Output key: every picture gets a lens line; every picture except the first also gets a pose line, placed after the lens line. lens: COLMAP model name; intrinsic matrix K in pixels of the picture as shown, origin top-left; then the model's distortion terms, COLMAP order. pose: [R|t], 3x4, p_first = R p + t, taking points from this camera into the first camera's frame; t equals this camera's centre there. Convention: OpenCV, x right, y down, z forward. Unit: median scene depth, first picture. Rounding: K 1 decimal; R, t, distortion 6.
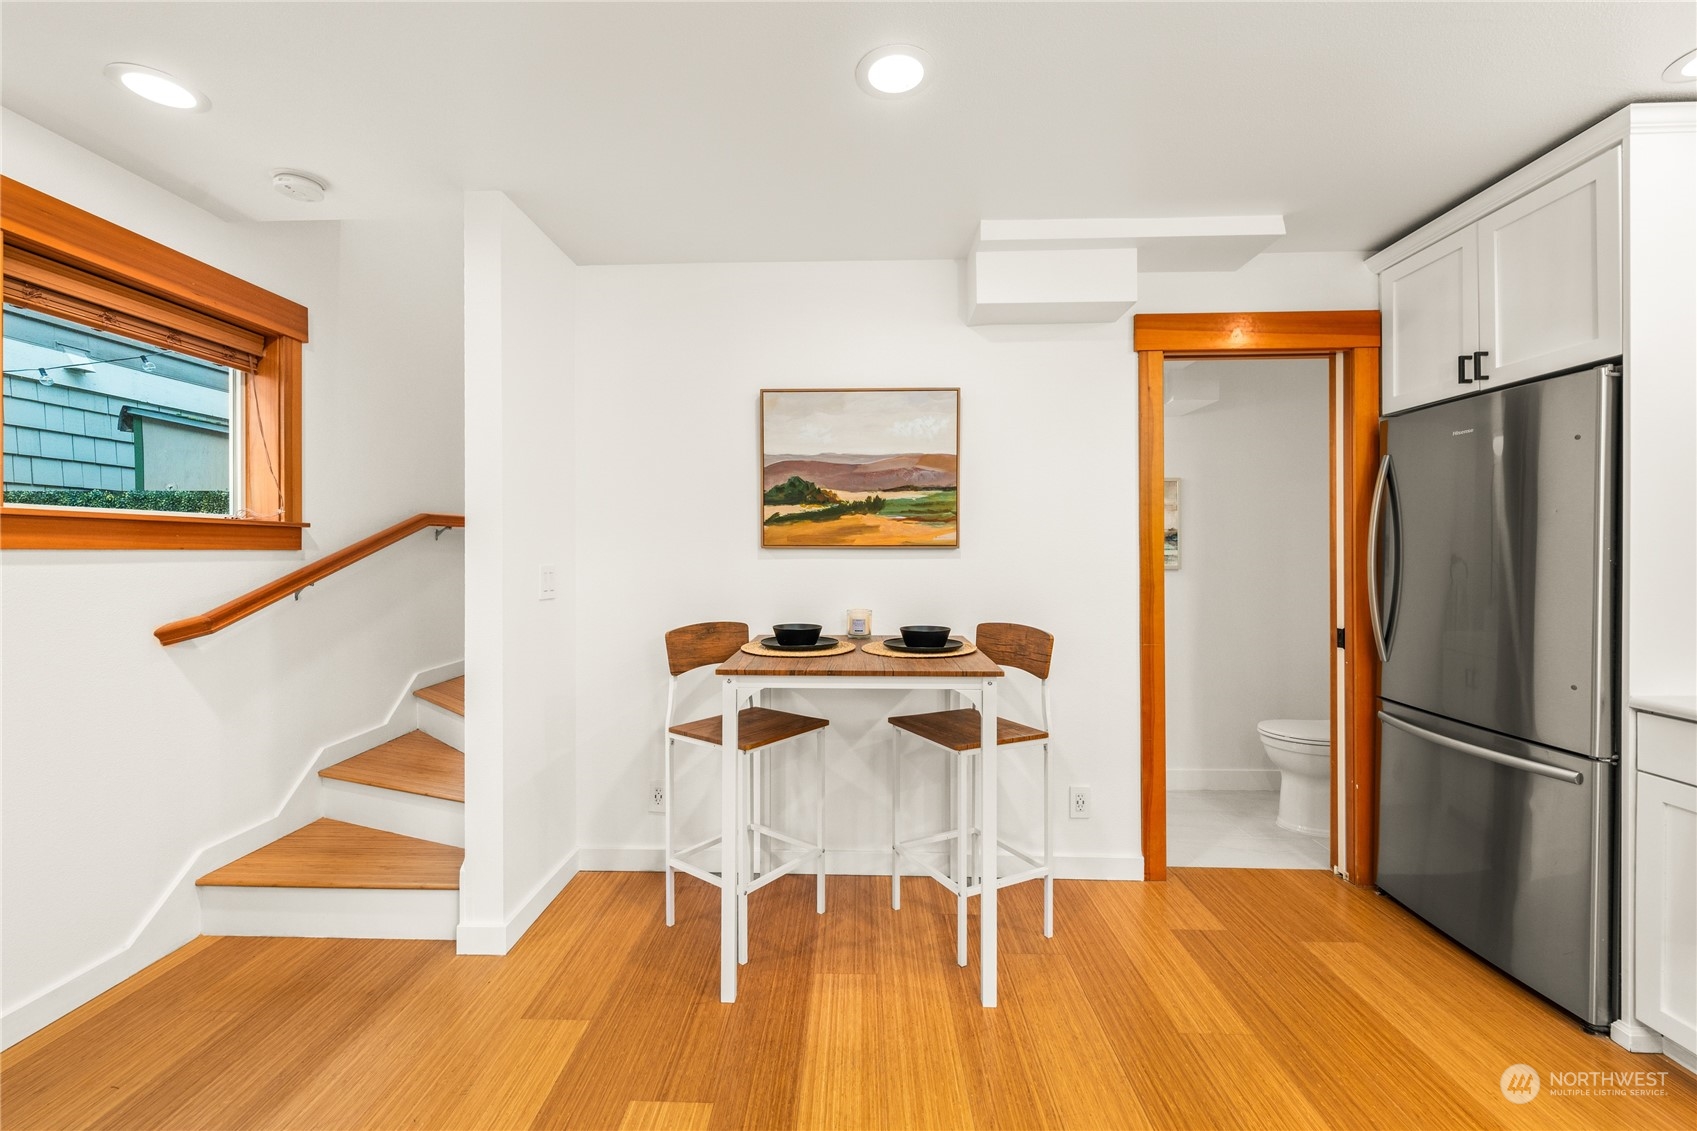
lens RADIAL K [[702.0, 0, 840.8], [0, 702.0, 549.6], [0, 0, 1]] dist [-0.000458, -0.000261]
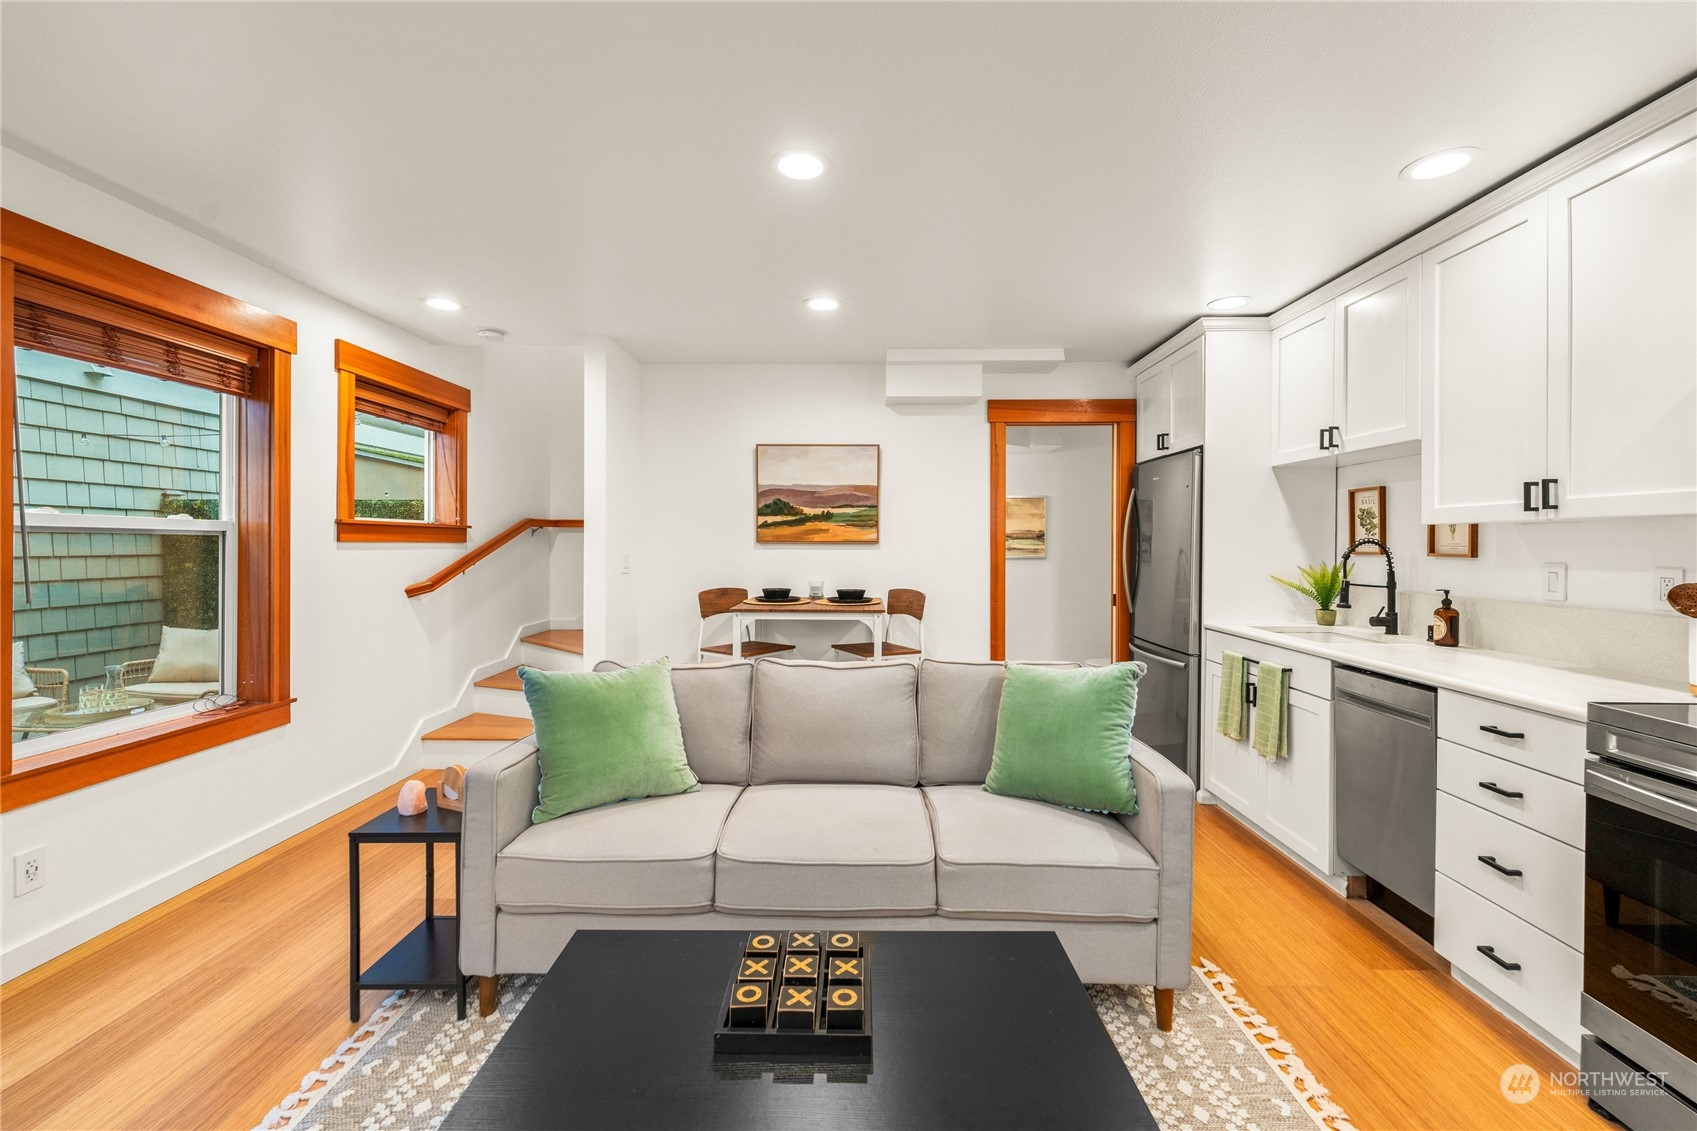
lens RADIAL K [[703.3, 0, 850.3], [0, 703.3, 544.9], [0, 0, 1]] dist [0.010958, 0.000391]
pose [[0.999896, 0.004629, 0.013667, 0.081888], [-0.004639, 0.999989, 0.000728, 0.000457], [-0.013664, -0.000791, 0.999906, -0.625042]]
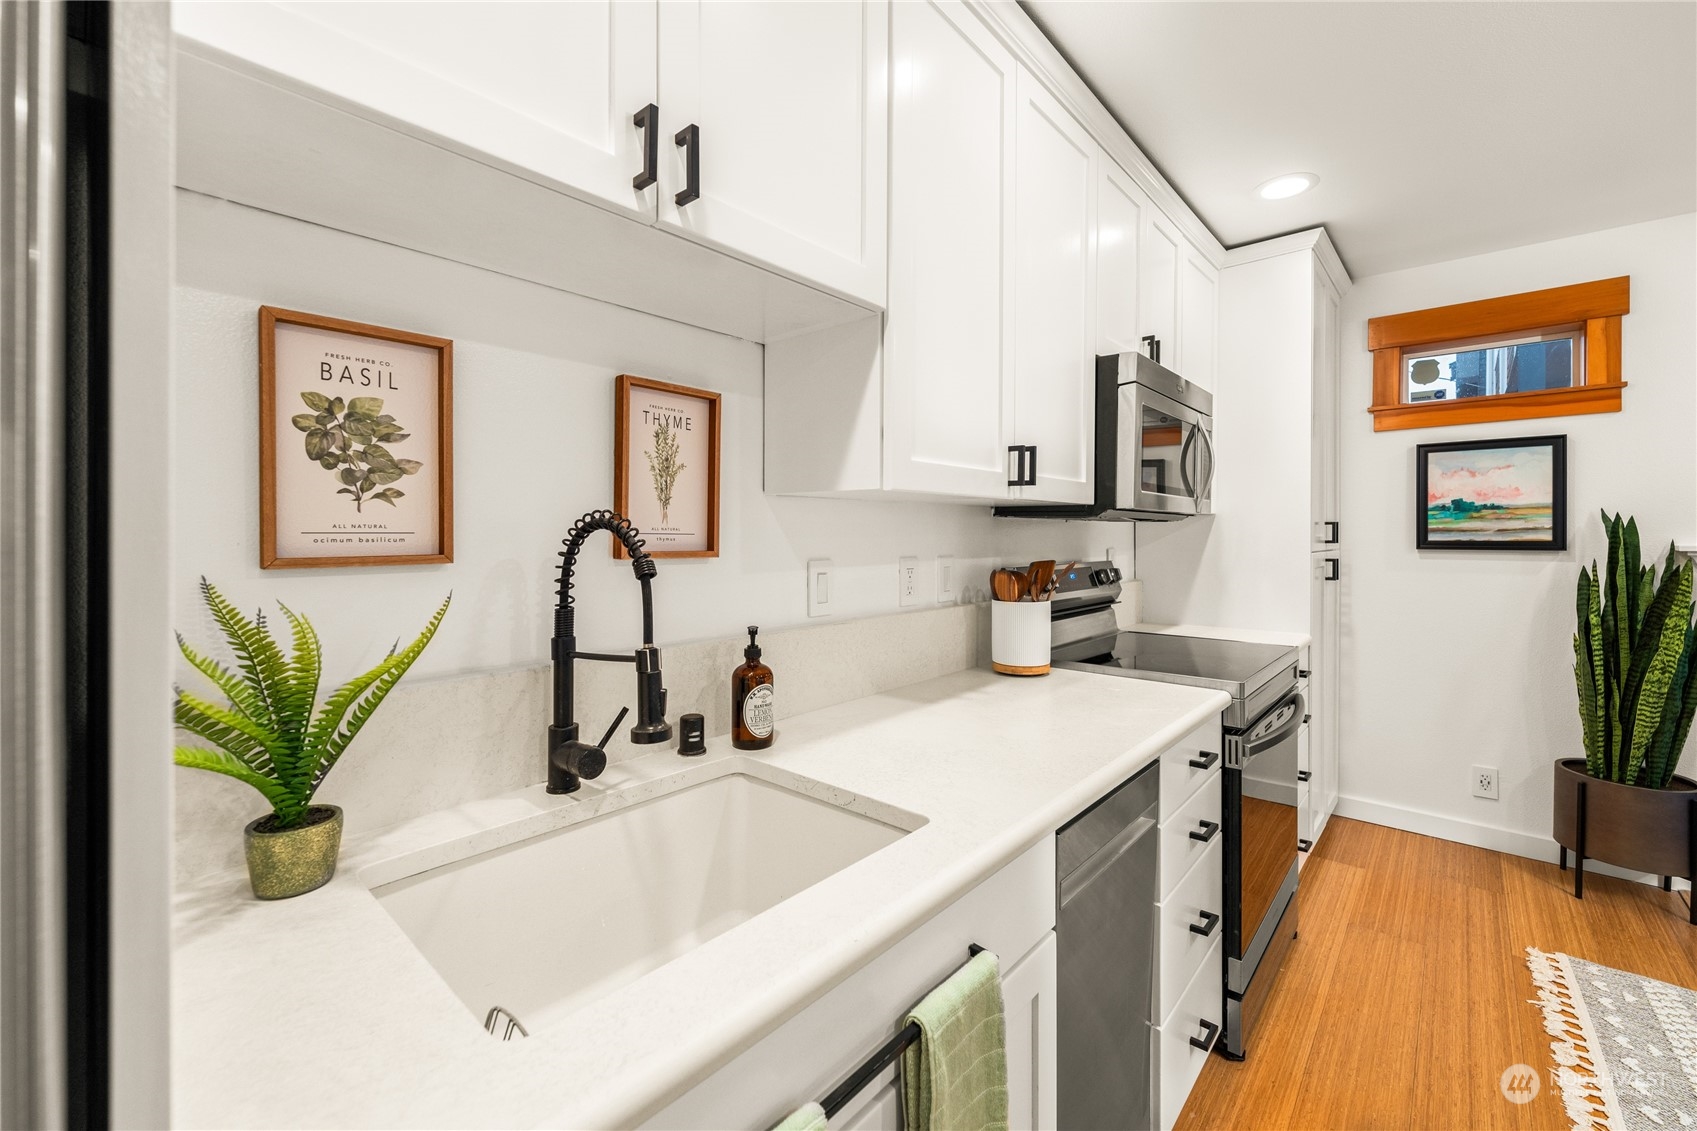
lens RADIAL K [[696.9, 0, 843.3], [0, 696.9, 536.2], [0, 0, 1]] dist [-0.001720, -0.000119]
pose [[-0.766965, -0.004461, 0.641674, 0.595279], [-0.000727, 0.999981, 0.006084, -0.002444], [-0.641689, 0.004200, -0.766954, 0.685121]]
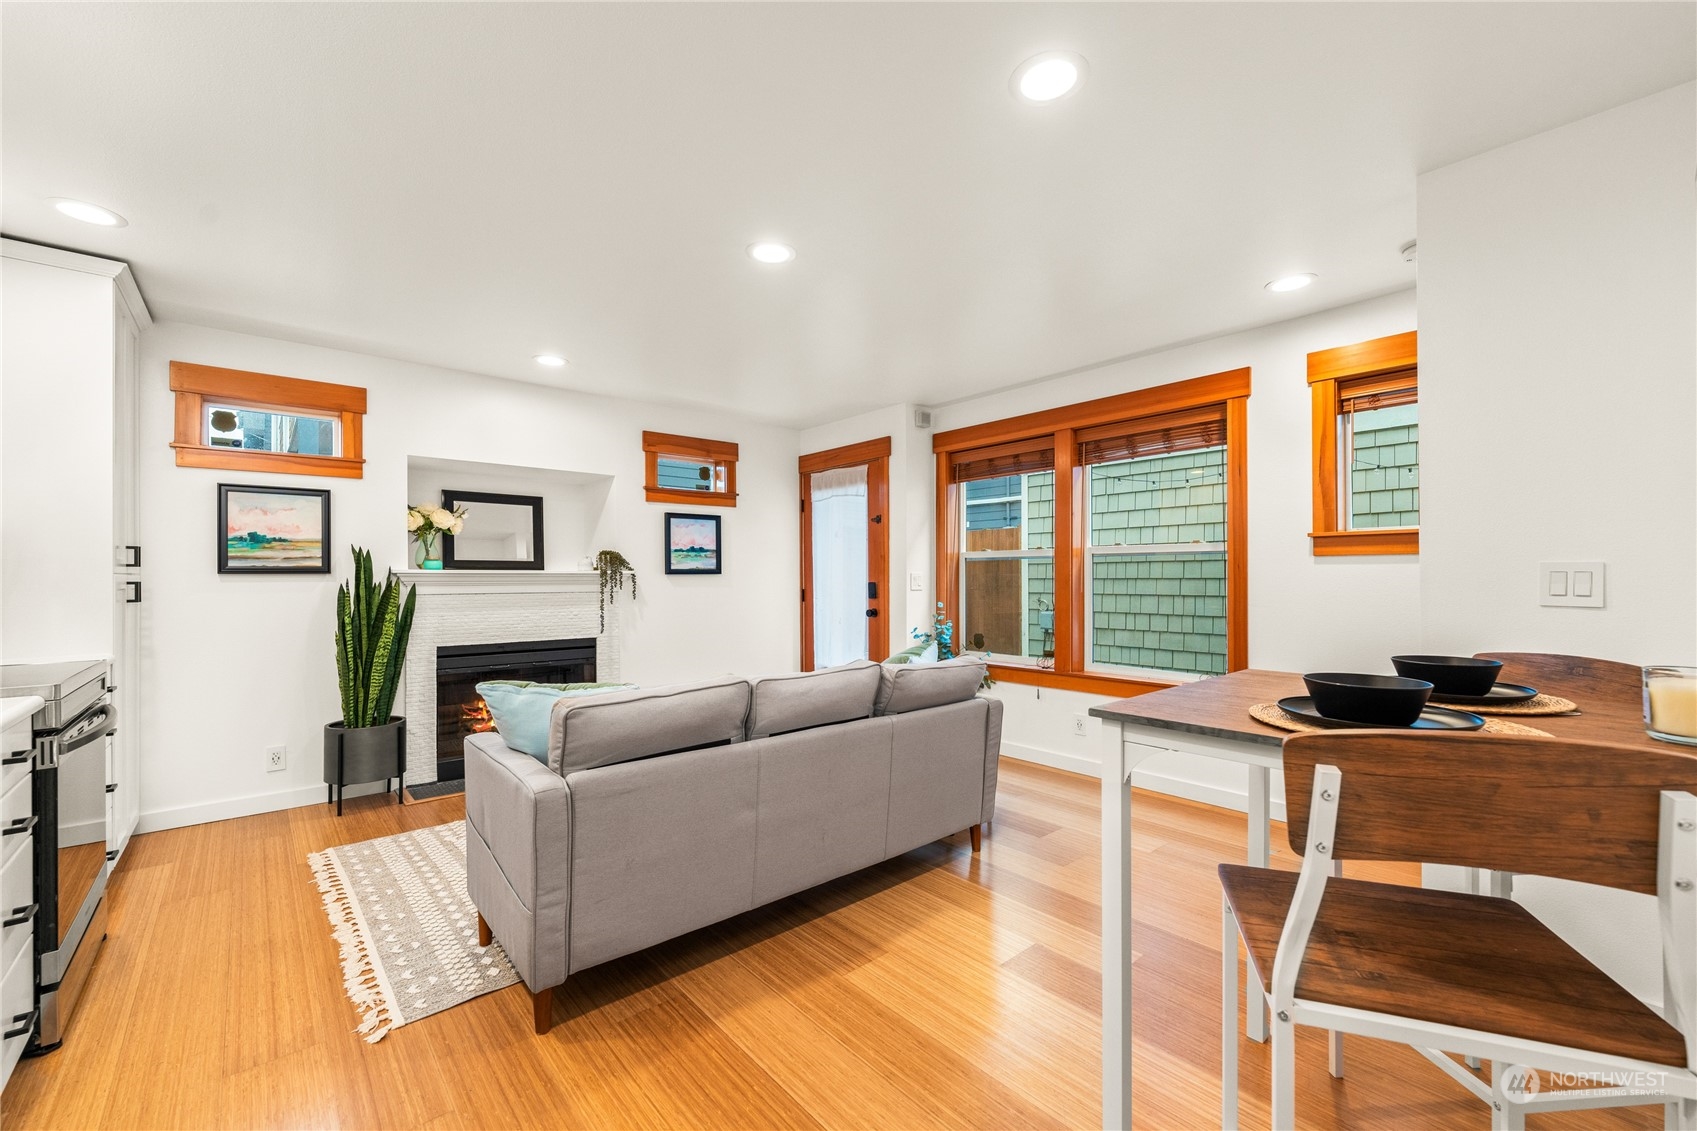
lens RADIAL K [[689.9, 0, 848.0], [0, 689.9, 575.4], [0, 0, 1]] dist [-0.000699, 0.000024]
pose [[-0.734151, -0.000177, -0.678987, 0.615885], [0.003528, 0.999985, -0.004074, 0.036114], [0.678977, -0.005386, -0.734139, 0.962204]]
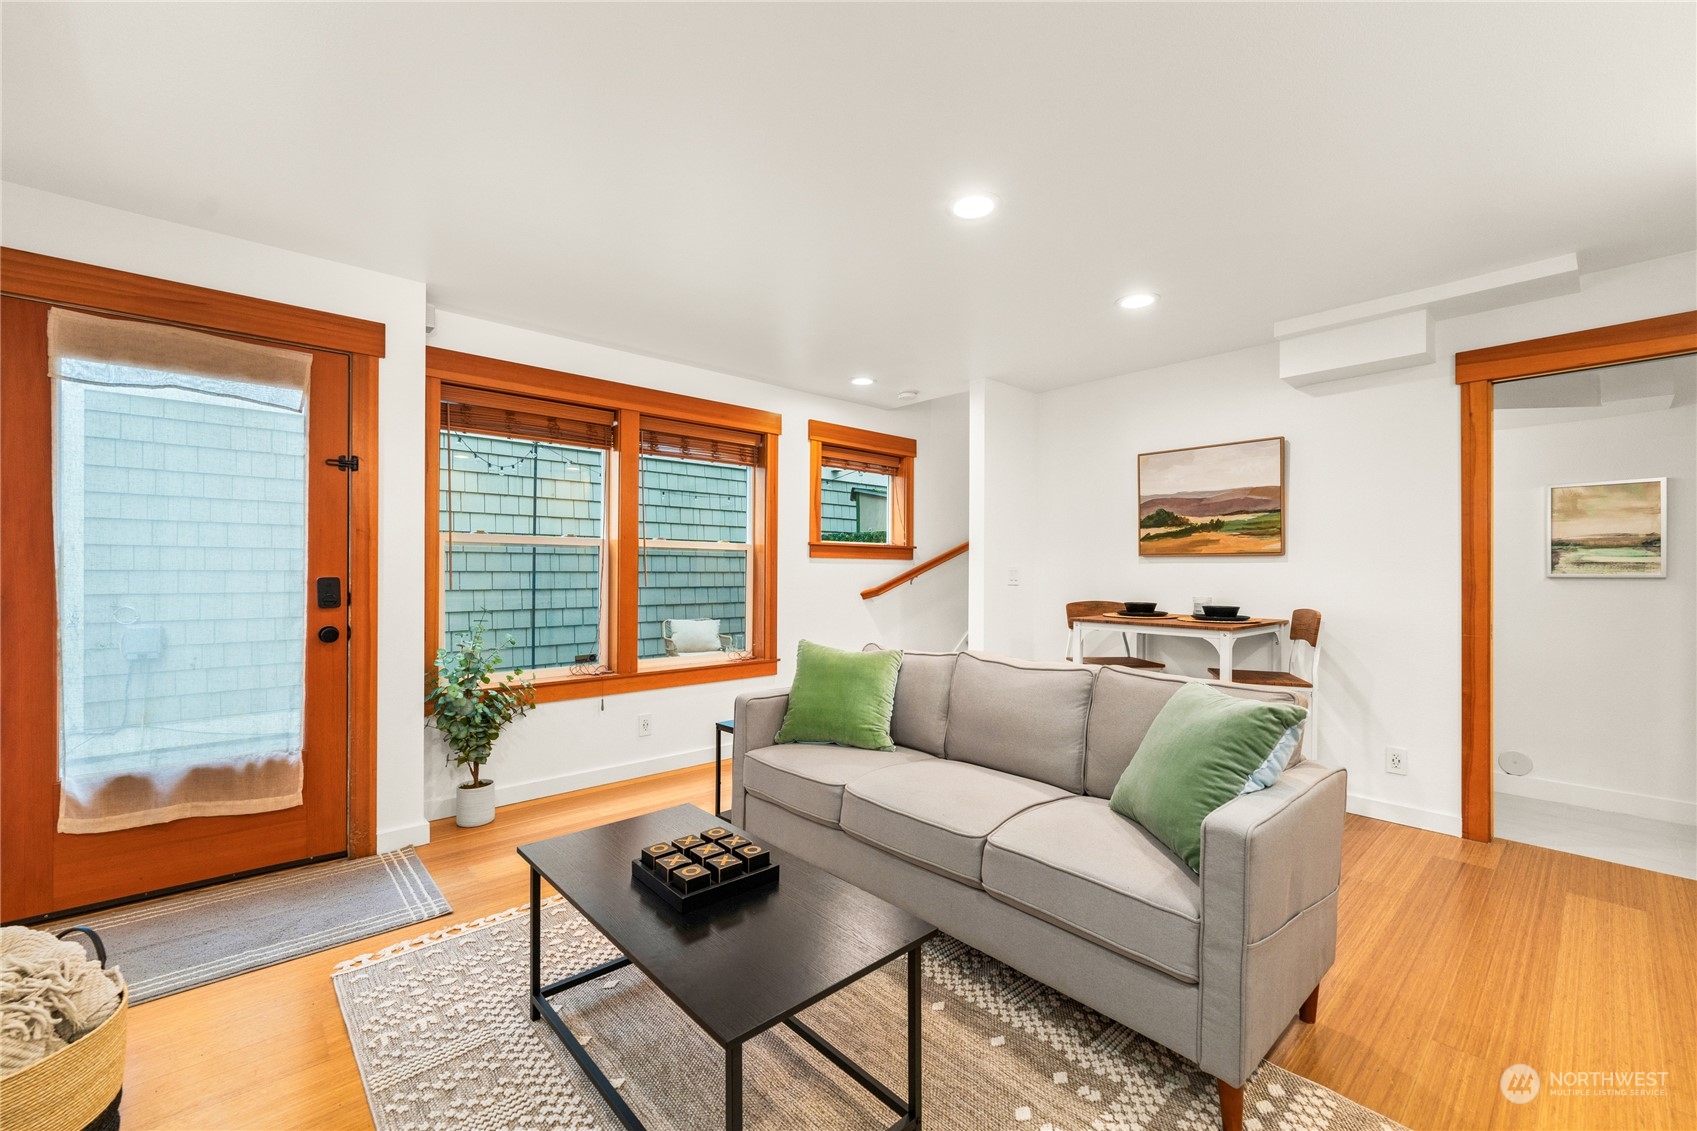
lens RADIAL K [[689.9, 0, 848.0], [0, 689.9, 575.4], [0, 0, 1]] dist [-0.000699, 0.000024]
pose [[0.694468, 0.008719, -0.719471, 0.549580], [-0.004955, 0.999961, 0.007335, 0.032844], [0.719506, -0.001529, 0.694484, -0.533817]]
